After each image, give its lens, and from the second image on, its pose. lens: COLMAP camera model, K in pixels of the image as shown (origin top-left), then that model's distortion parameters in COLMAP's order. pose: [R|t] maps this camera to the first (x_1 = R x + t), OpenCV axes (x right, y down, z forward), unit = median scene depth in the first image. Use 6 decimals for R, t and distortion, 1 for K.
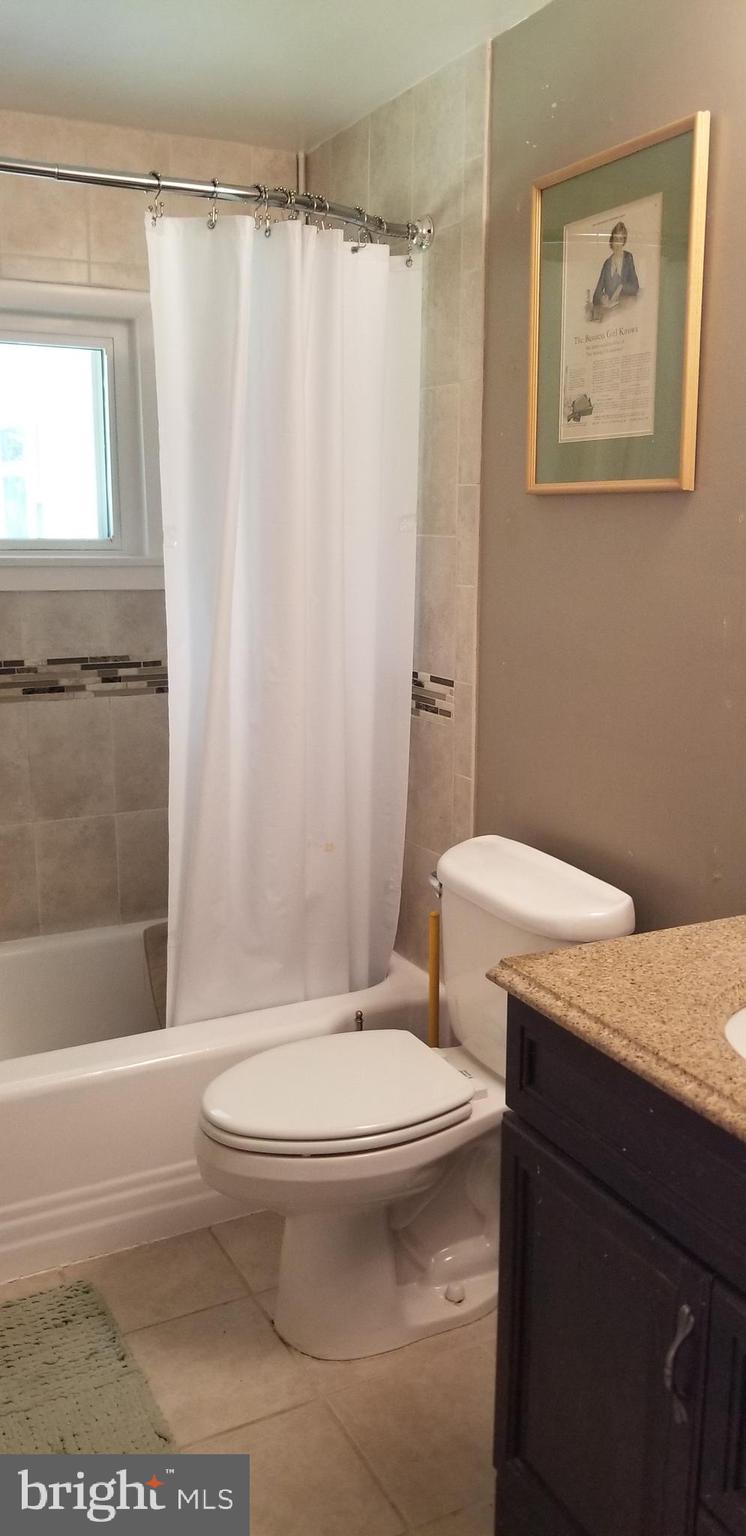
lens RADIAL K [[1217.7, 0, 373.0], [0, 1217.7, 768.0], [0, 0, 1]] dist [0.105755, -0.188664]
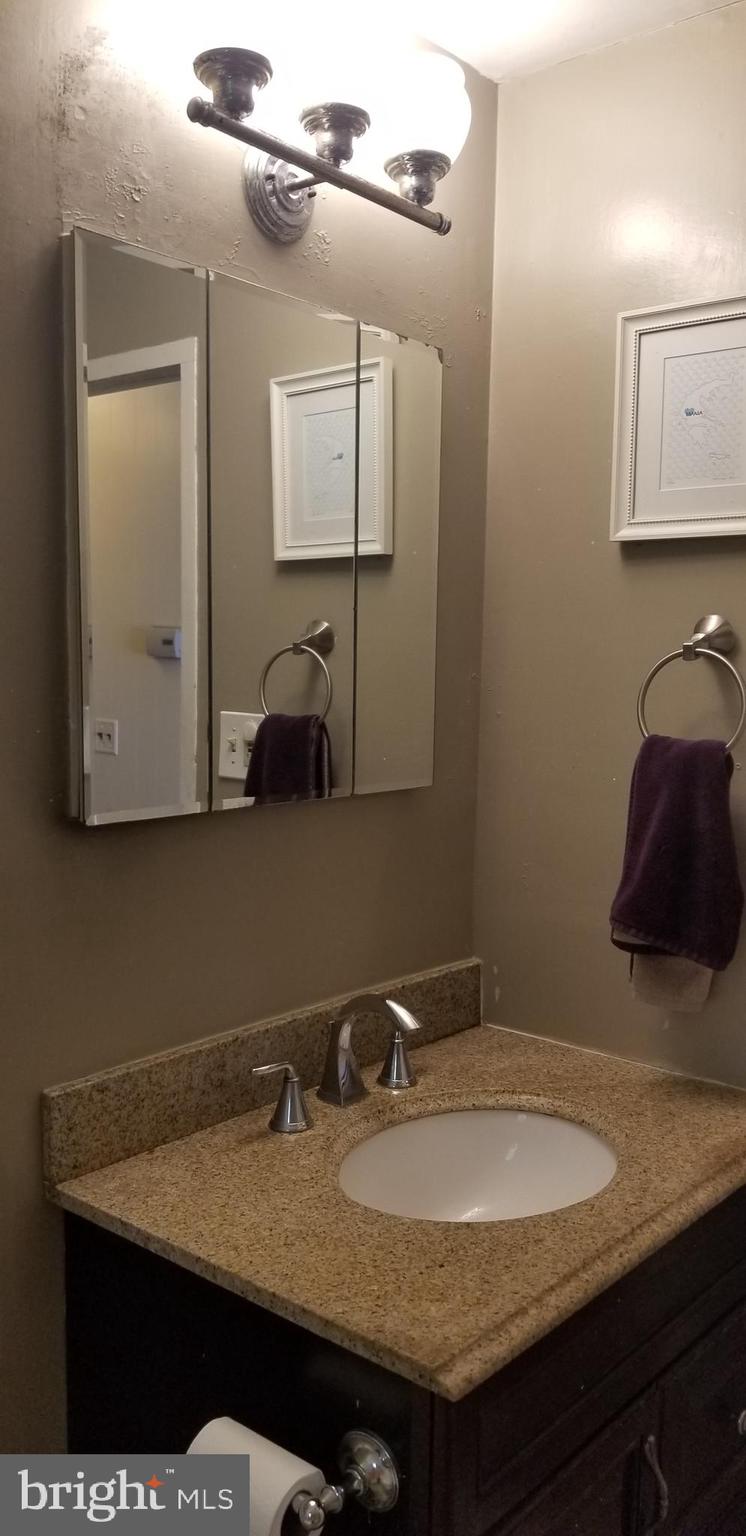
lens RADIAL K [[1217.7, 0, 373.0], [0, 1217.7, 768.0], [0, 0, 1]] dist [0.105755, -0.188664]
pose [[-0.390831, -0.096588, 0.915381, -0.522786], [0.169594, 0.969897, 0.174750, -0.317212], [-0.904704, 0.223541, -0.362686, 1.352341]]
